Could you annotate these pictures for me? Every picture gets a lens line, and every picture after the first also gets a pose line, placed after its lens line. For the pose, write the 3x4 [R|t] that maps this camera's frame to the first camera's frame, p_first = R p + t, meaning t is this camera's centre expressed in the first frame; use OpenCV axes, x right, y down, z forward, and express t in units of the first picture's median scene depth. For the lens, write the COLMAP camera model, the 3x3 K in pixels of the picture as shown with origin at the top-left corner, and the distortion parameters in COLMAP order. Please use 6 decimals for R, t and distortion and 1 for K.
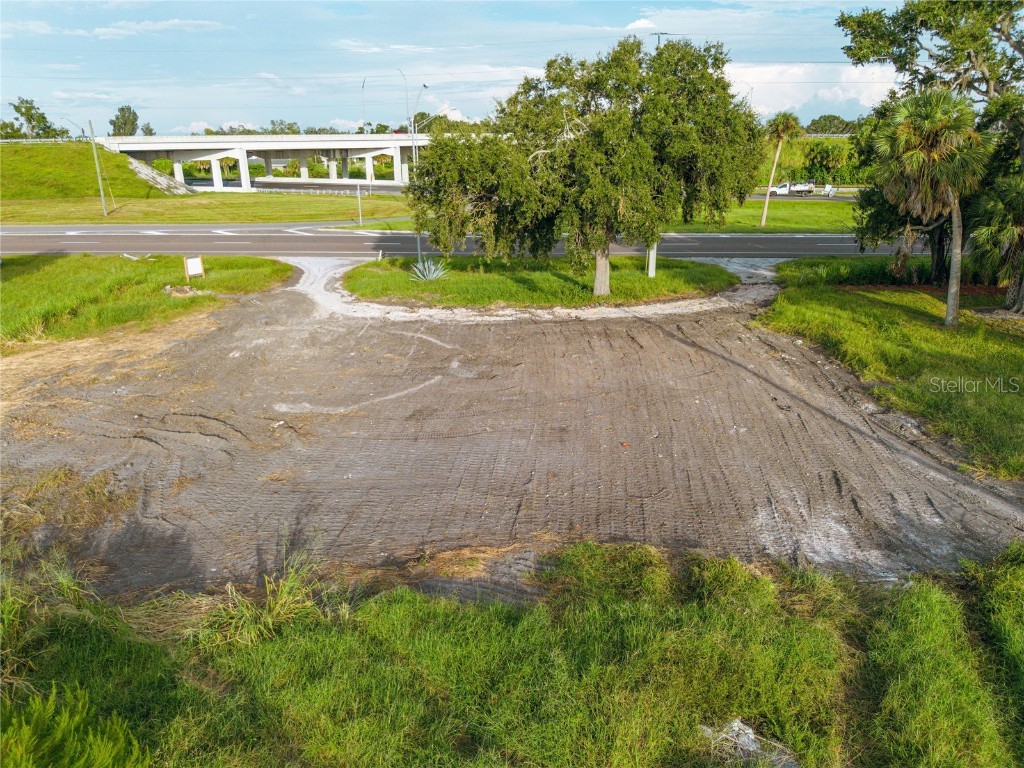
lens RADIAL K [[717.0, 0, 517.8], [0, 717.0, 374.4], [0, 0, 1]] dist [0.046565, -0.034078]
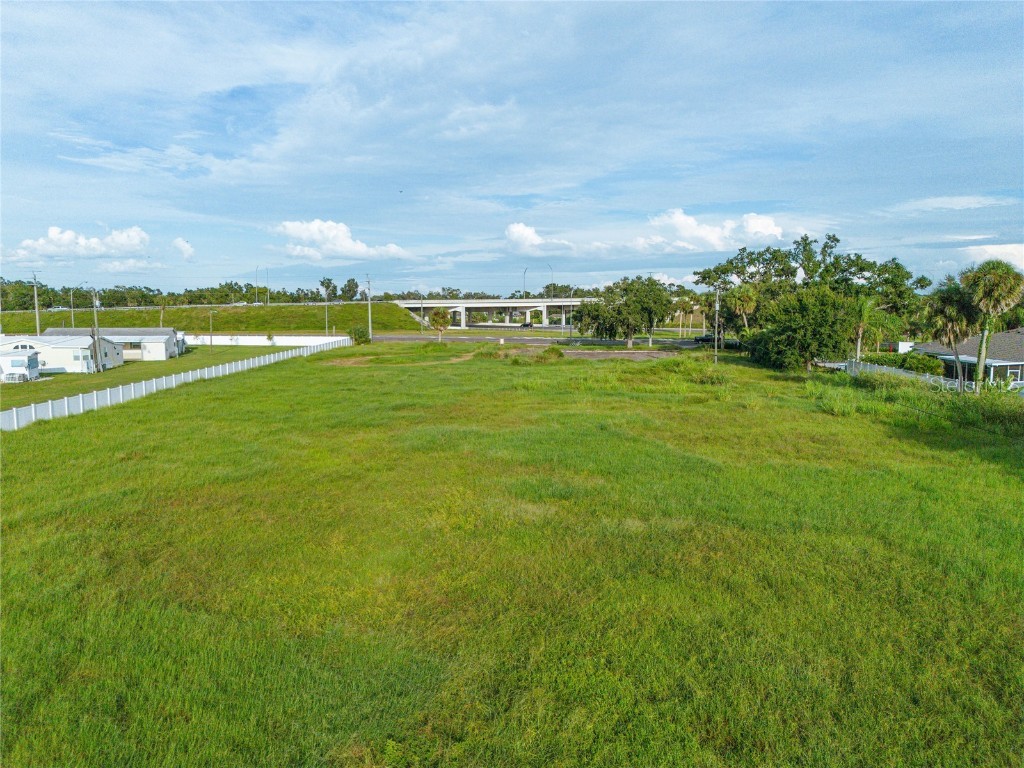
lens RADIAL K [[717.0, 0, 512.6], [0, 717.0, 385.6], [0, 0, 1]] dist [0.046565, -0.034078]
pose [[0.987136, 0.025593, -0.157818, 0.118103], [-0.055951, 0.979986, -0.191043, 0.756458], [0.149770, 0.197416, 0.968812, -2.362121]]
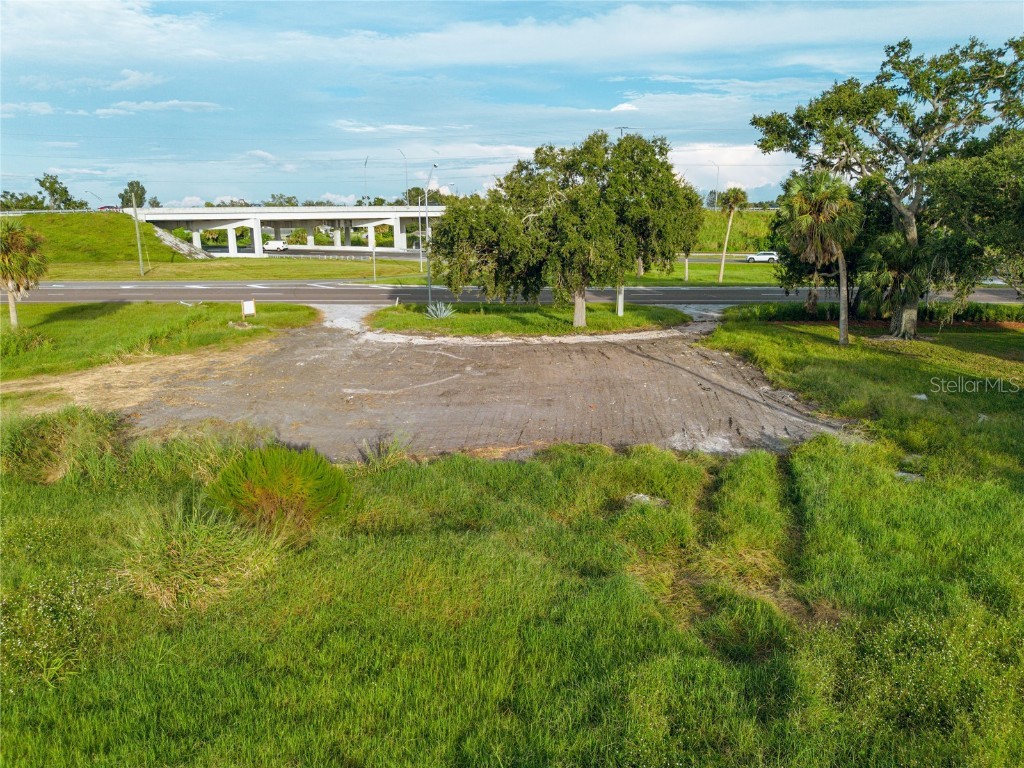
lens RADIAL K [[717.0, 0, 515.9], [0, 717.0, 373.1], [0, 0, 1]] dist [0.046565, -0.034078]
pose [[0.999862, -0.002106, 0.016456, -0.016899], [0.003678, 0.995362, -0.096134, 0.096277], [-0.016177, 0.096181, 0.995232, -0.258010]]
